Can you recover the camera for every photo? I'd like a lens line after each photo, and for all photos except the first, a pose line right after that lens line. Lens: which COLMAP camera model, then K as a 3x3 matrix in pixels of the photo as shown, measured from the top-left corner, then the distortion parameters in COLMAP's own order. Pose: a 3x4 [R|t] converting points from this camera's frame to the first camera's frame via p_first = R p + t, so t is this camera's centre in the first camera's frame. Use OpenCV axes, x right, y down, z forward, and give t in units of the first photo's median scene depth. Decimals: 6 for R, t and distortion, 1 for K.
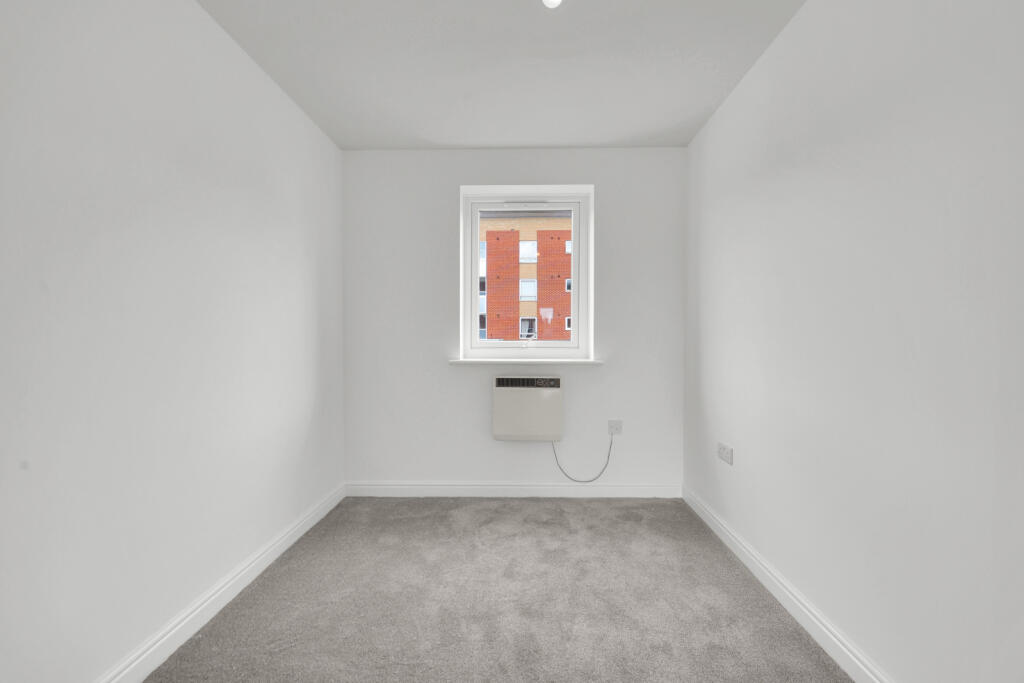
lens RADIAL K [[429.6, 0, 513.7], [0, 429.6, 344.0], [0, 0, 1]] dist [0.009509, -0.000272]
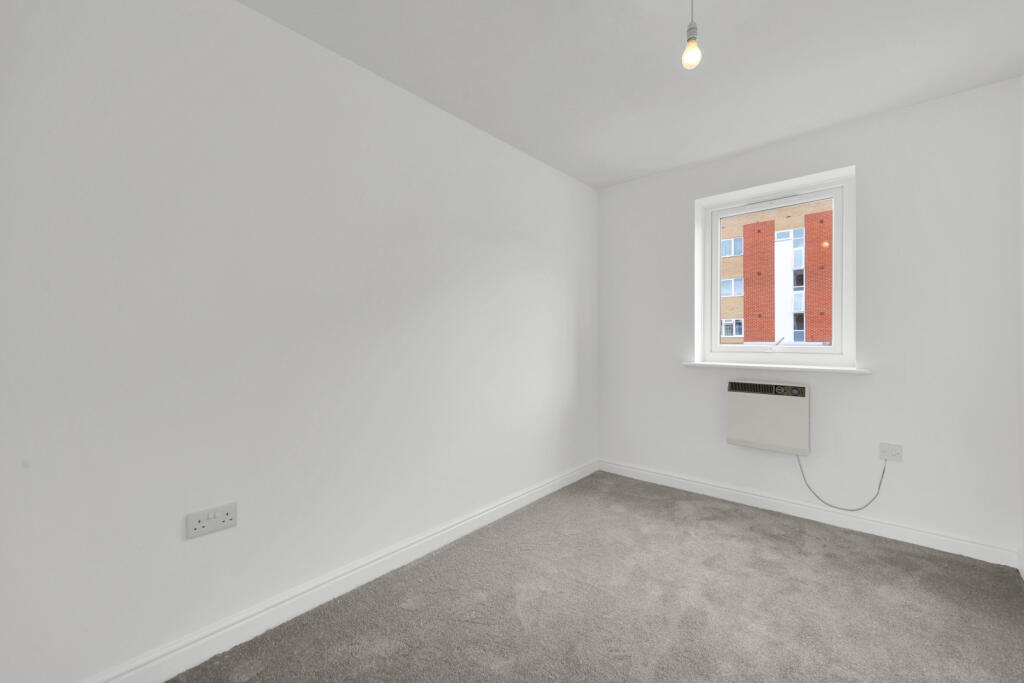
lens RADIAL K [[429.6, 0, 507.2], [0, 429.6, 339.2], [0, 0, 1]] dist [0.009509, -0.000272]
pose [[0.747011, -0.001481, -0.664810, 0.258655], [-0.008520, 0.999894, -0.011801, -0.005875], [0.664757, 0.014480, 0.746919, -0.113125]]
